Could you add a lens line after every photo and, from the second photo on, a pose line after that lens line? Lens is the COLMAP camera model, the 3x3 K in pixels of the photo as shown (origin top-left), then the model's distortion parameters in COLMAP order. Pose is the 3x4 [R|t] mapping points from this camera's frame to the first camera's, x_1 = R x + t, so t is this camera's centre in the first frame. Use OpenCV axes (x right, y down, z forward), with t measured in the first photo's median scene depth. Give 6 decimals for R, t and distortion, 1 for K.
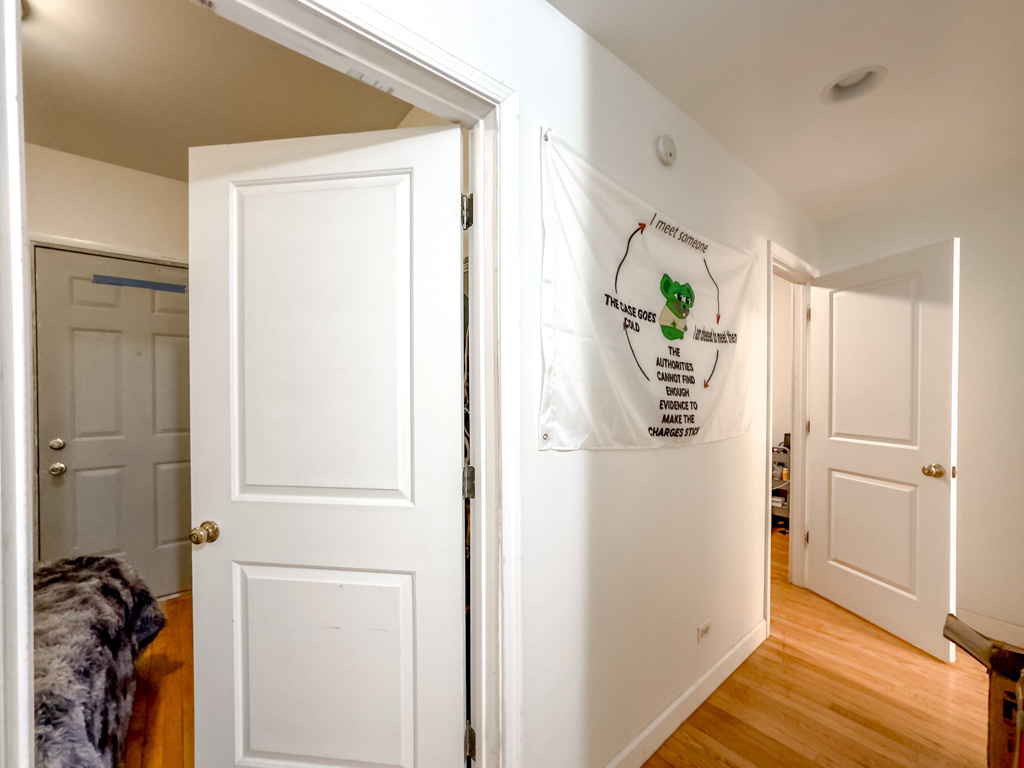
lens RADIAL K [[416.8, 0, 510.1], [0, 416.8, 394.1], [0, 0, 1]] dist [-0.021591, 0.009463]
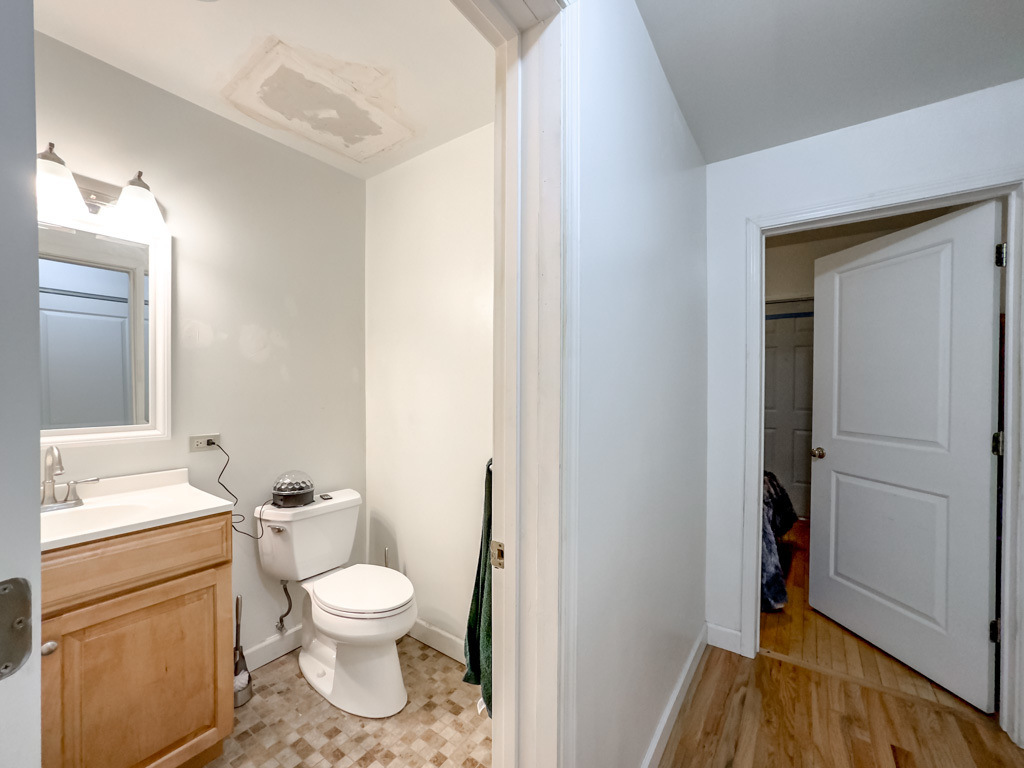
lens RADIAL K [[416.8, 0, 511.2], [0, 416.8, 389.2], [0, 0, 1]] dist [-0.021591, 0.009463]
pose [[0.262758, 0.017107, -0.964710, 0.771367], [-0.018629, 0.999746, 0.012655, 0.034699], [0.964682, 0.014646, 0.263010, -0.935782]]
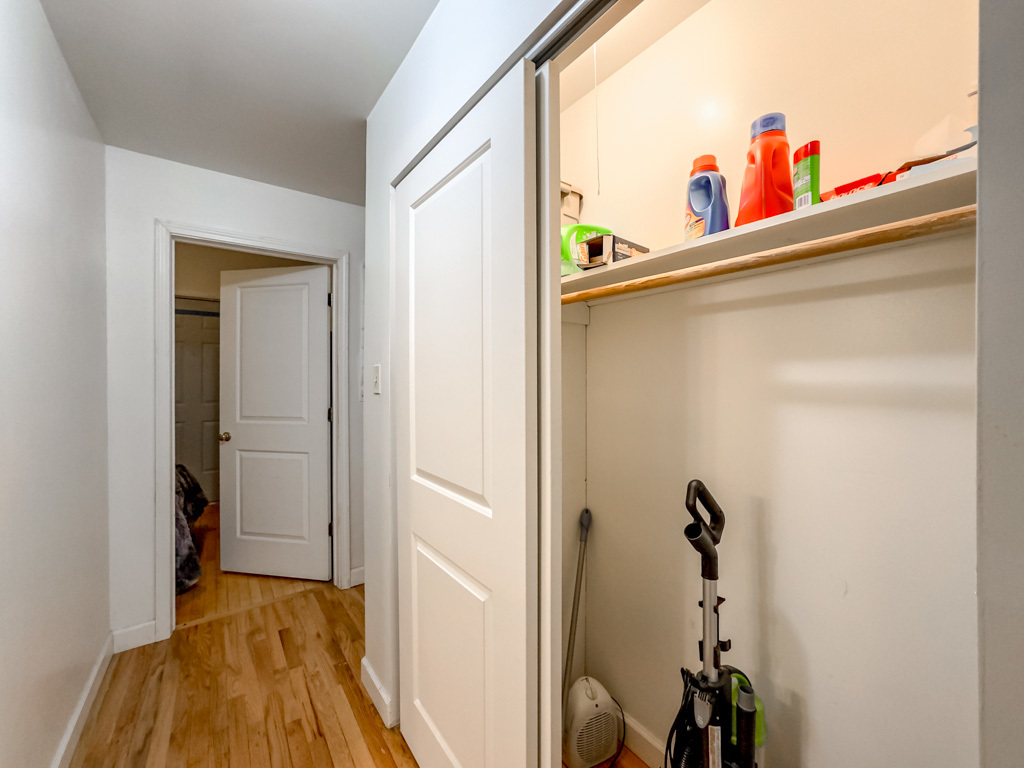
lens RADIAL K [[416.8, 0, 512.6], [0, 416.8, 383.8], [0, 0, 1]] dist [-0.021591, 0.009463]
pose [[0.998293, 0.006925, -0.057997, 0.996779], [-0.007361, 0.999946, -0.007310, 0.044756], [0.057943, 0.007724, 0.998290, -1.215310]]
